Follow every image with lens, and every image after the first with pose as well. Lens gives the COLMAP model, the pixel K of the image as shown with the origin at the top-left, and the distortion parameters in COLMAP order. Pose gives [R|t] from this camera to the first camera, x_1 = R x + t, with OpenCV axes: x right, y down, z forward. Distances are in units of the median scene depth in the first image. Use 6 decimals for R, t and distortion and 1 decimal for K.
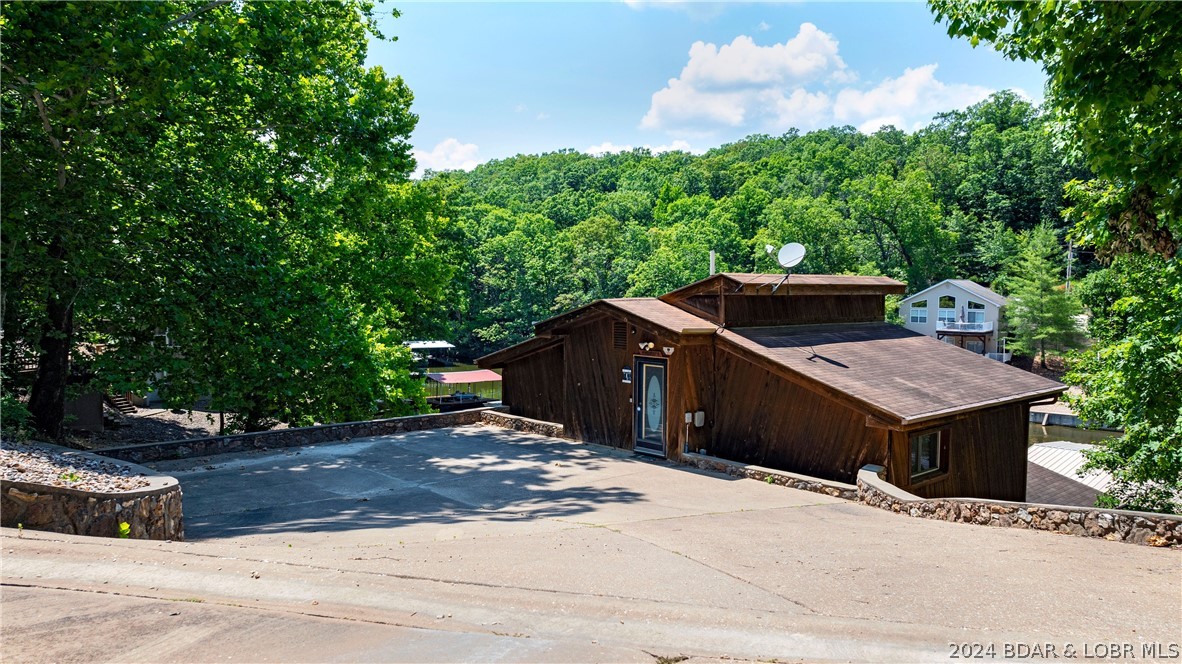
lens RADIAL K [[826.8, 0, 591.0], [0, 826.8, 332.0], [0, 0, 1]] dist [-0.010272, 0.004136]
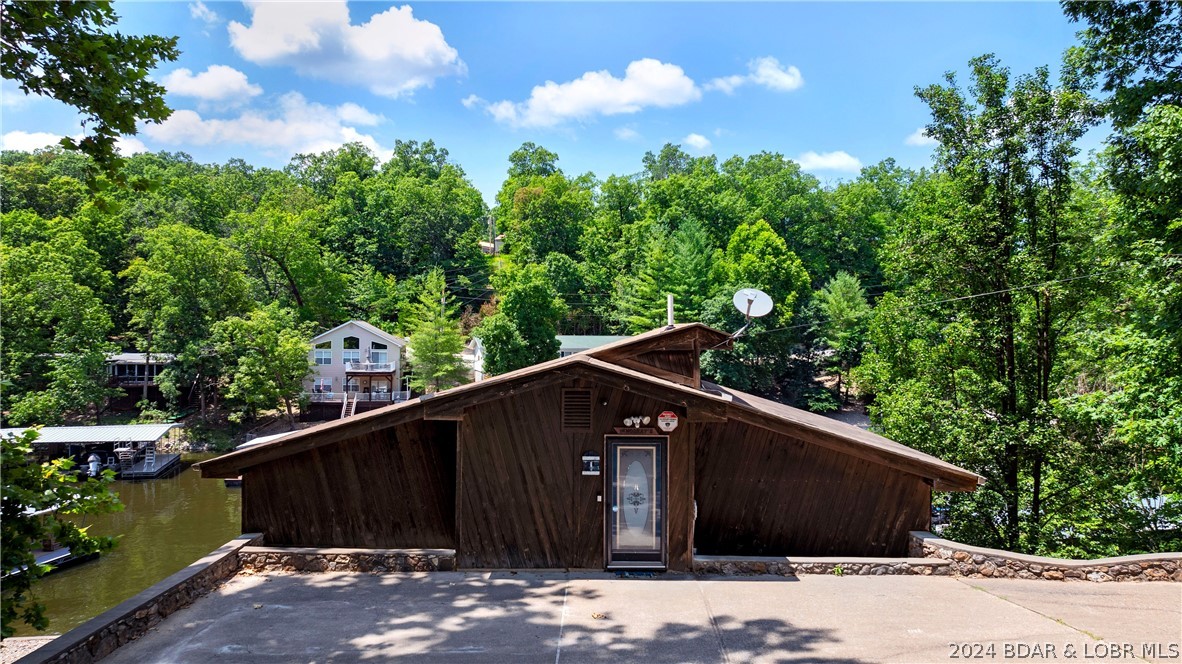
lens RADIAL K [[826.8, 0, 591.0], [0, 826.8, 332.0], [0, 0, 1]] dist [-0.010272, 0.004136]
pose [[0.689627, -0.005632, 0.724143, -0.110261], [0.039610, 0.998766, -0.029953, -0.009486], [-0.723081, 0.049339, 0.688999, 0.115933]]
